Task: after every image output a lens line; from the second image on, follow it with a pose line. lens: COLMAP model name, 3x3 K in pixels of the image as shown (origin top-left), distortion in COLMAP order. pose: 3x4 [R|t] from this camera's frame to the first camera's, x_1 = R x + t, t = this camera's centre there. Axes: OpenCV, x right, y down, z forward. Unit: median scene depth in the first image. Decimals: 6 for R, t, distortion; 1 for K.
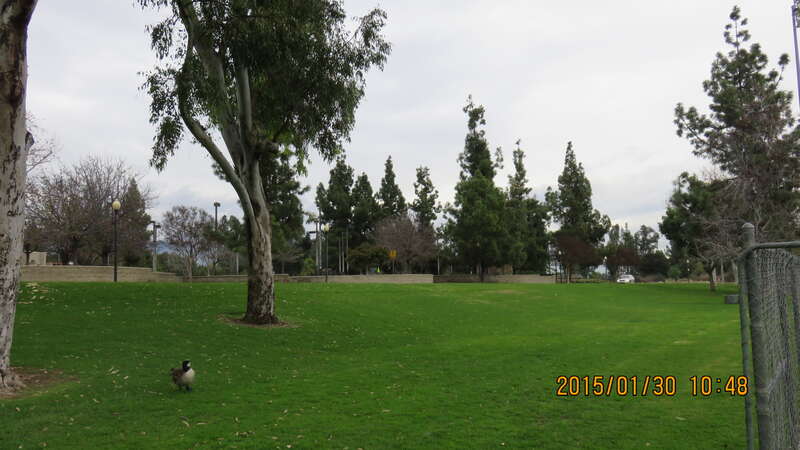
lens RADIAL K [[614.1, 0, 400.0], [0, 614.1, 225.0], [0, 0, 1]] dist [-0.000117, -0.003719]
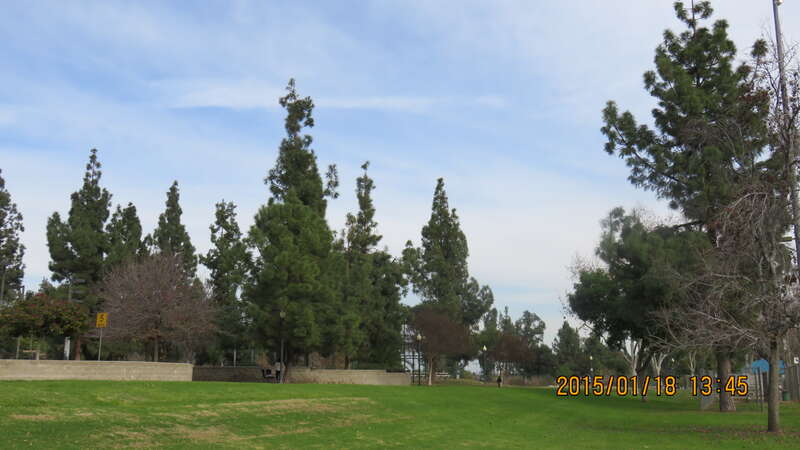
lens RADIAL K [[795.0, 0, 400.0], [0, 795.0, 225.0], [0, 0, 1]] dist [-0.005095, 0.000242]
pose [[0.973689, 0.067439, 0.217675, 0.048795], [-0.045558, 0.993531, -0.104020, 0.015639], [-0.223282, 0.091366, 0.970462, 0.175171]]
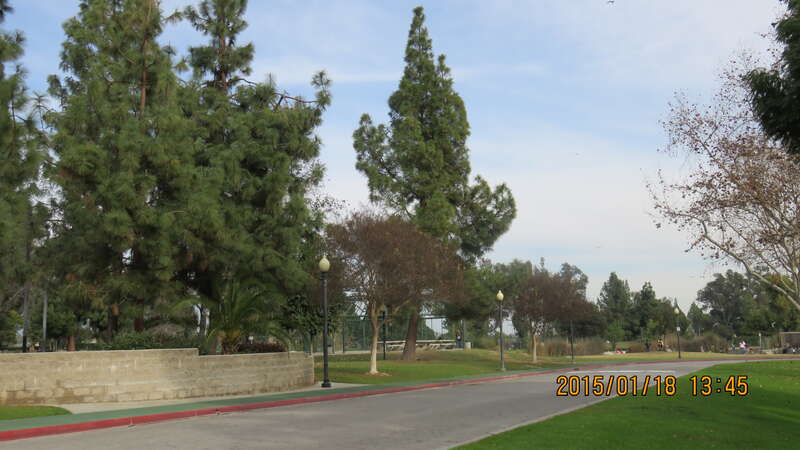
lens RADIAL K [[795.0, 0, 400.0], [0, 795.0, 225.0], [0, 0, 1]] dist [-0.005095, 0.000242]
pose [[0.983729, 0.024923, 0.177919, 0.217812], [-0.014624, 0.998153, -0.058966, 0.045973], [-0.179060, 0.055405, 0.982277, 0.619721]]
